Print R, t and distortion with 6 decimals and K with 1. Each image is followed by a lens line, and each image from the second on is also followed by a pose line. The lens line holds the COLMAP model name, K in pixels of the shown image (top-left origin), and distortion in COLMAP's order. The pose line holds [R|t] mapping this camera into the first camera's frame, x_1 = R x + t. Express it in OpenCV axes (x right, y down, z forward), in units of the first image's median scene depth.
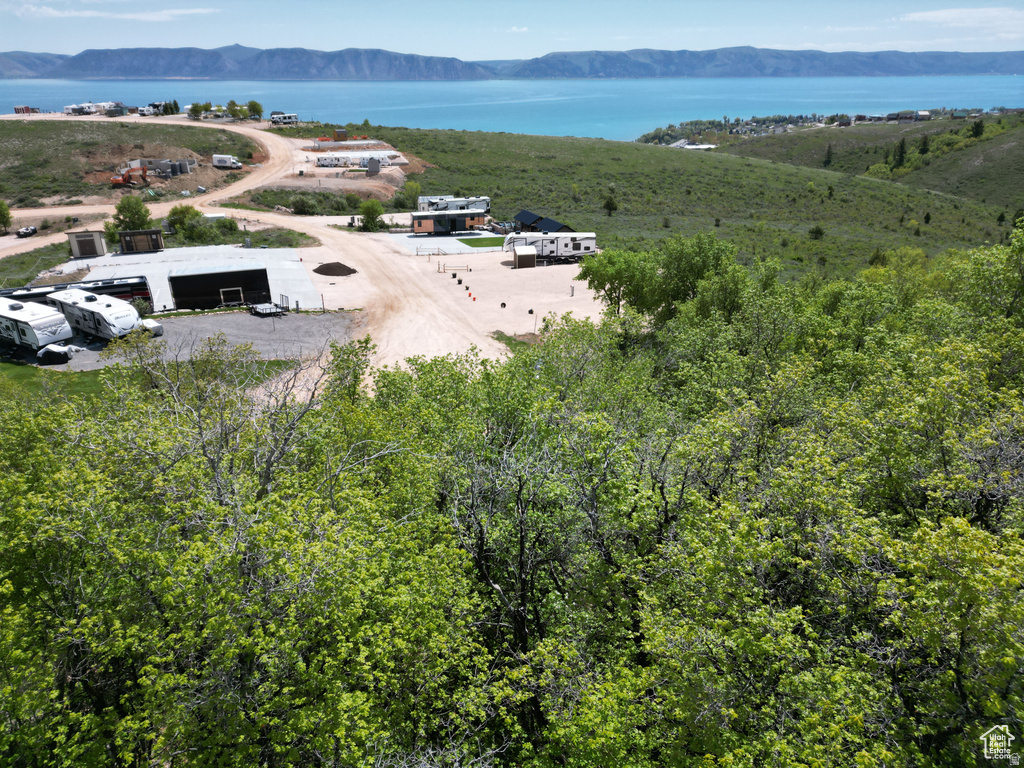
lens RADIAL K [[699.1, 0, 520.5], [0, 699.1, 403.3], [0, 0, 1]] dist [0.029037, -0.033844]
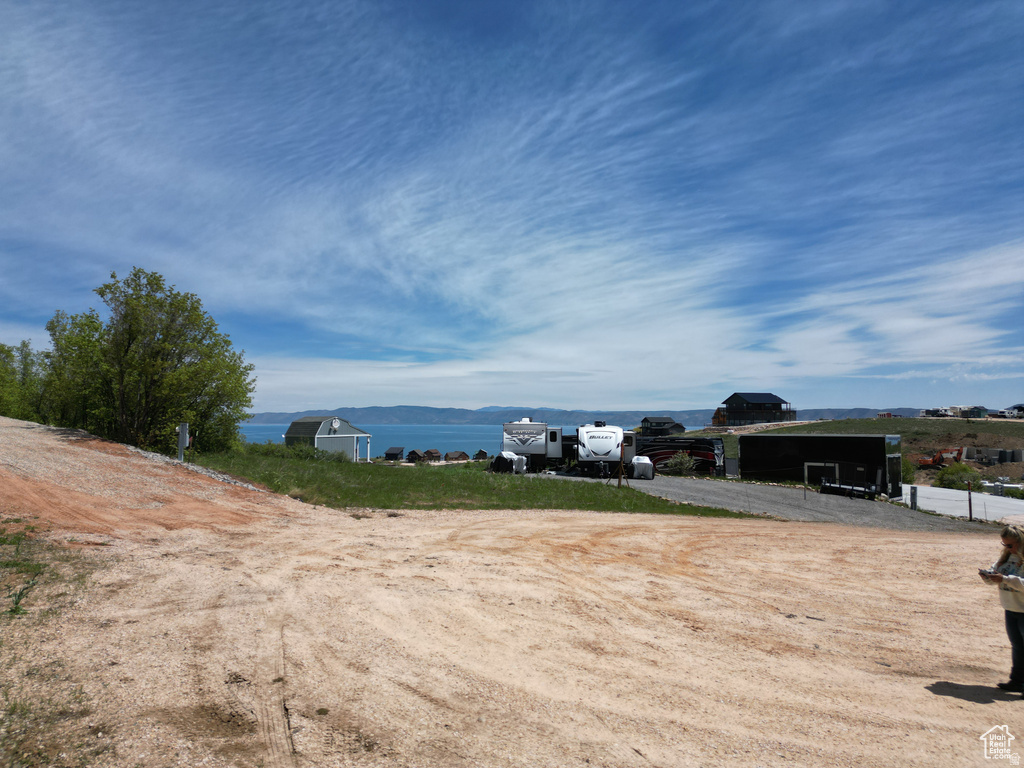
lens RADIAL K [[699.1, 0, 511.4], [0, 699.1, 383.8], [0, 0, 1]] dist [0.029037, -0.033844]
pose [[0.425877, -0.065888, -0.902379, 0.027845], [-0.377113, 0.893658, -0.243229, 0.020654], [0.822444, 0.443885, 0.355741, 0.352665]]
